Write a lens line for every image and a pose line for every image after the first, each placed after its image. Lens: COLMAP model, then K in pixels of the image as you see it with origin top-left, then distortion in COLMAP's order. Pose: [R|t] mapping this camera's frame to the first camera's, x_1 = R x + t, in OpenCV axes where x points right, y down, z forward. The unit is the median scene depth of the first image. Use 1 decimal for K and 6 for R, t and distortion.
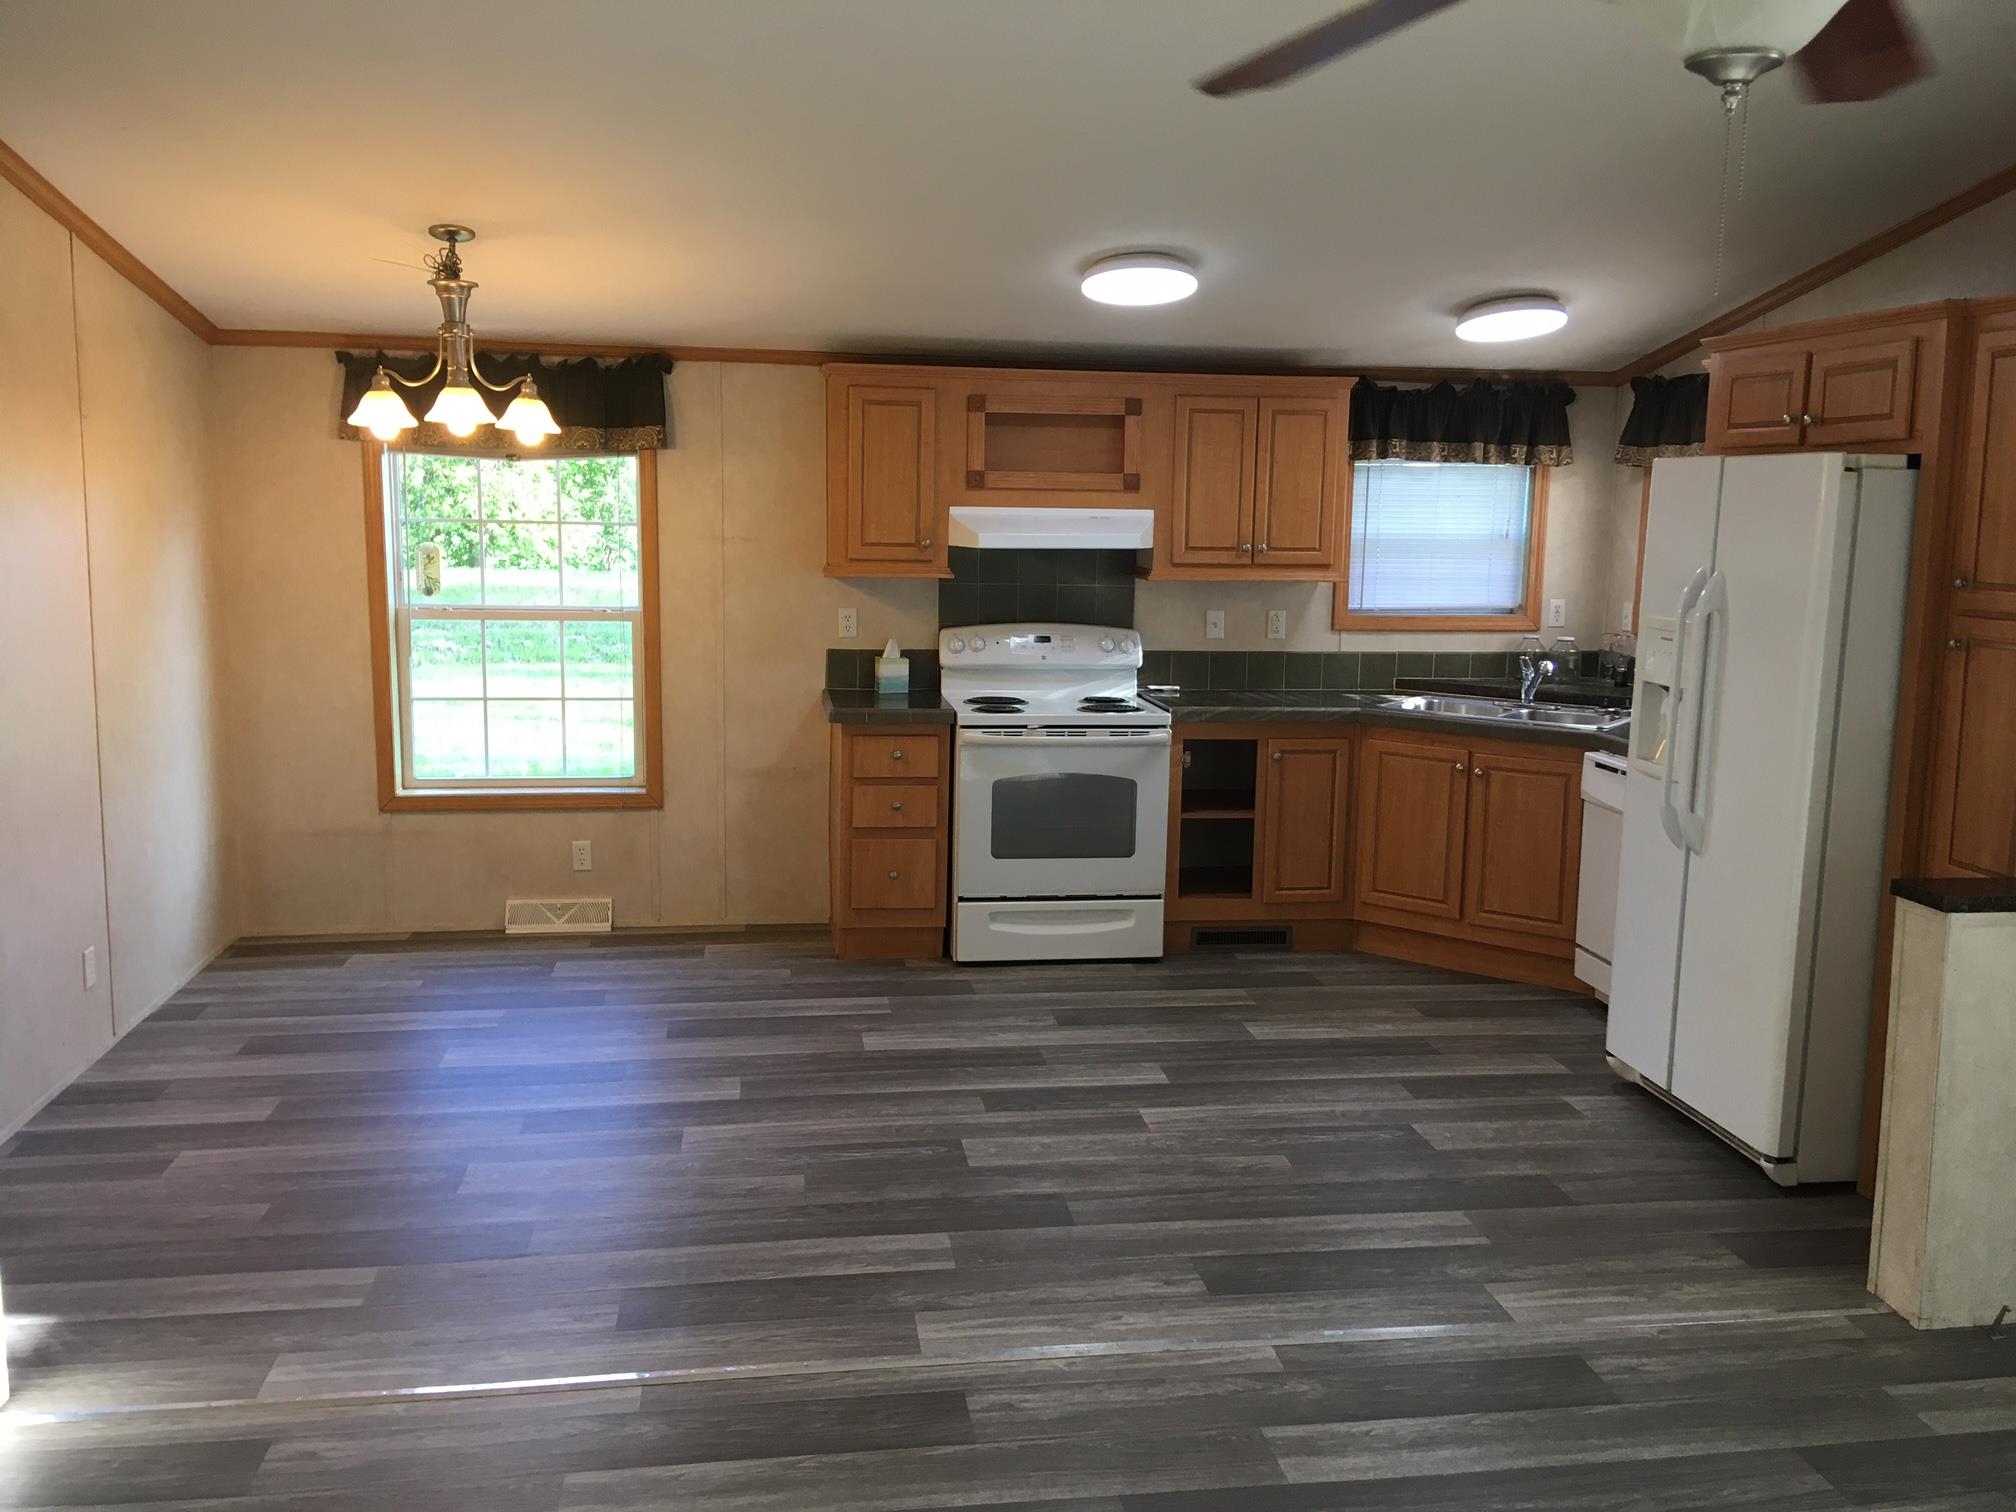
lens RADIAL K [[1699.3, 0, 1008.0], [0, 1699.3, 759.8], [0, 0, 1]] dist [0.102571, -0.157391]
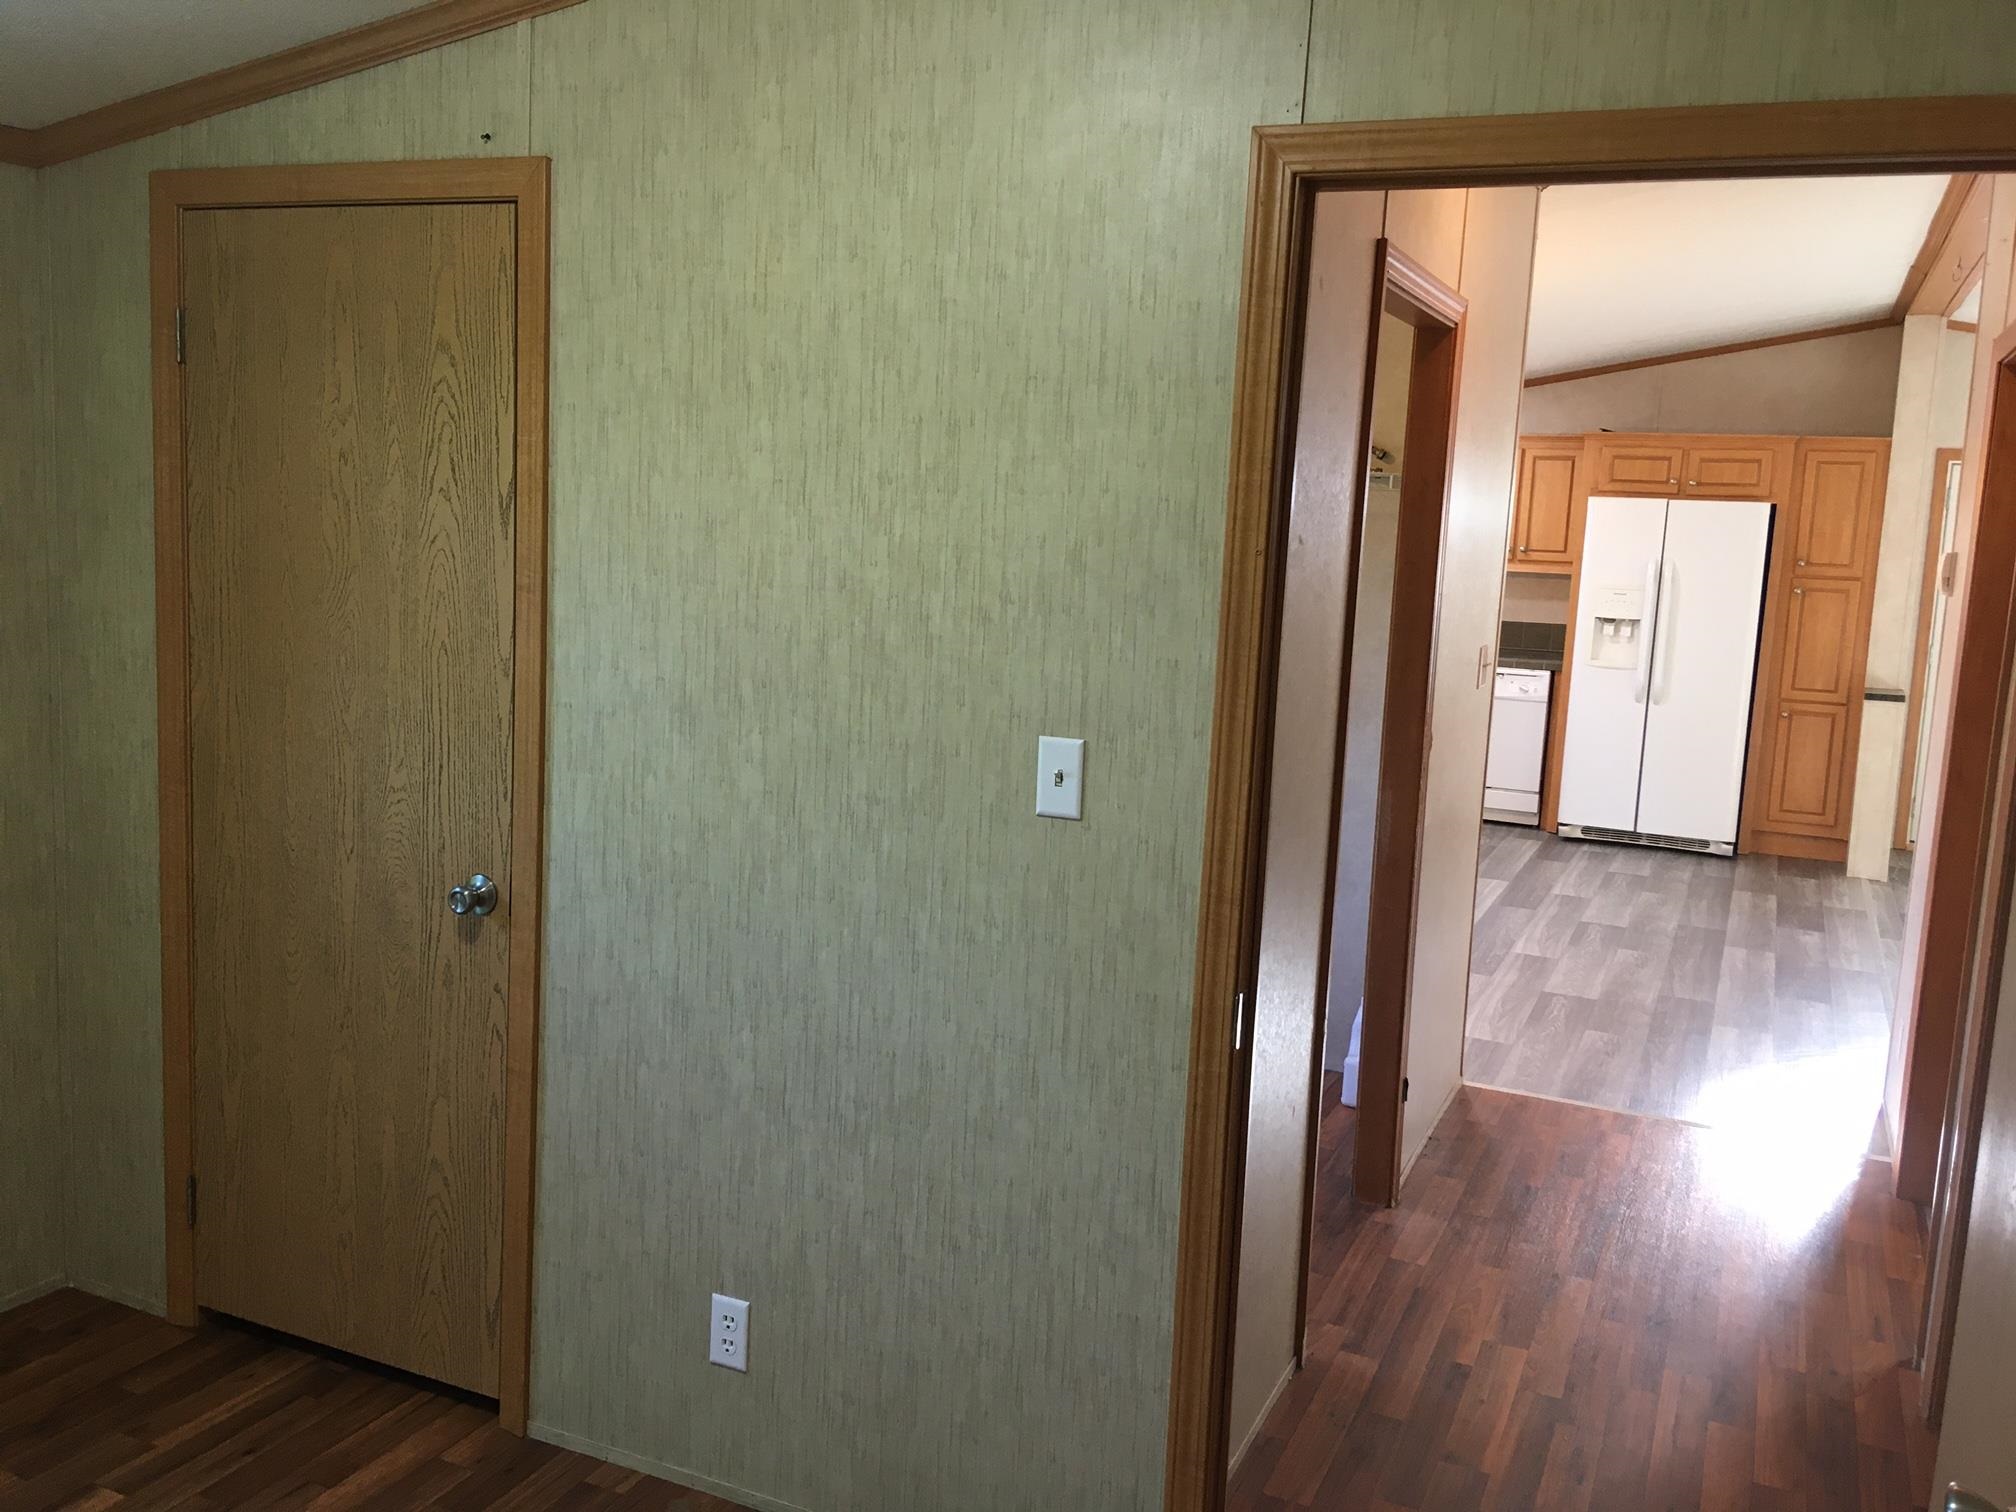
lens RADIAL K [[1699.3, 0, 1010.2], [0, 1699.3, 756.2], [0, 0, 1]] dist [0.102571, -0.157391]
pose [[0.535040, -0.110812, 0.837528, -1.207839], [0.090270, 0.993184, 0.073739, -0.071184], [-0.839990, 0.036151, 0.541397, 0.421792]]
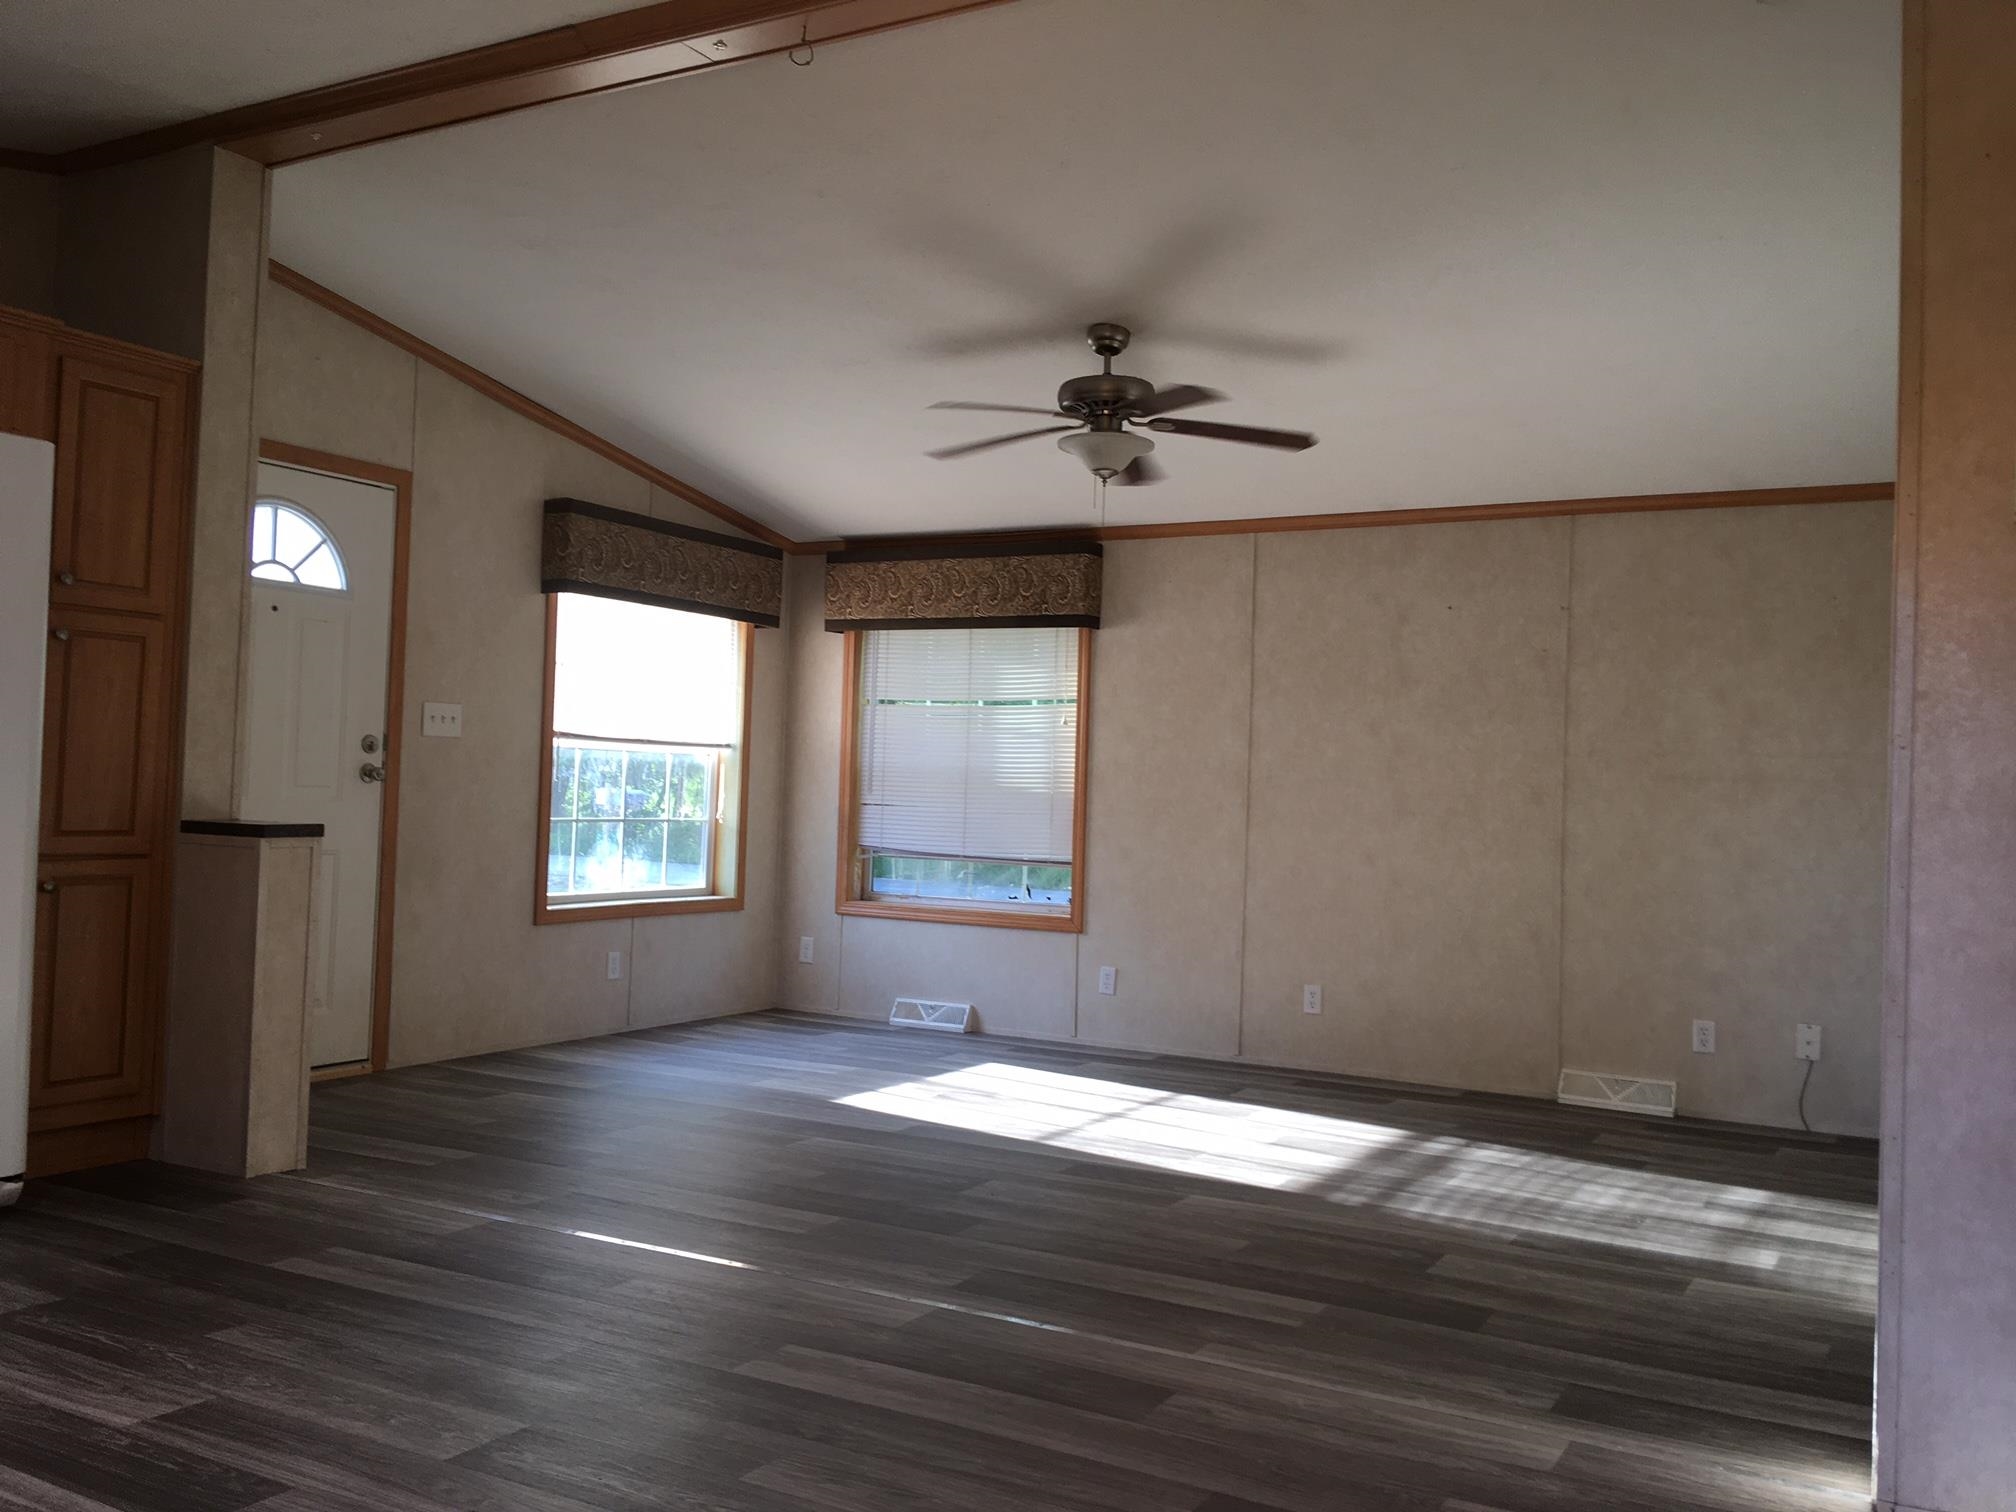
lens RADIAL K [[1699.3, 0, 1027.5], [0, 1699.3, 749.9], [0, 0, 1]] dist [0.102571, -0.157391]
pose [[-0.793753, -0.022315, 0.607831, -0.392551], [0.050346, 0.993487, 0.102219, -0.048505], [-0.606153, 0.111739, -0.787460, 0.964647]]
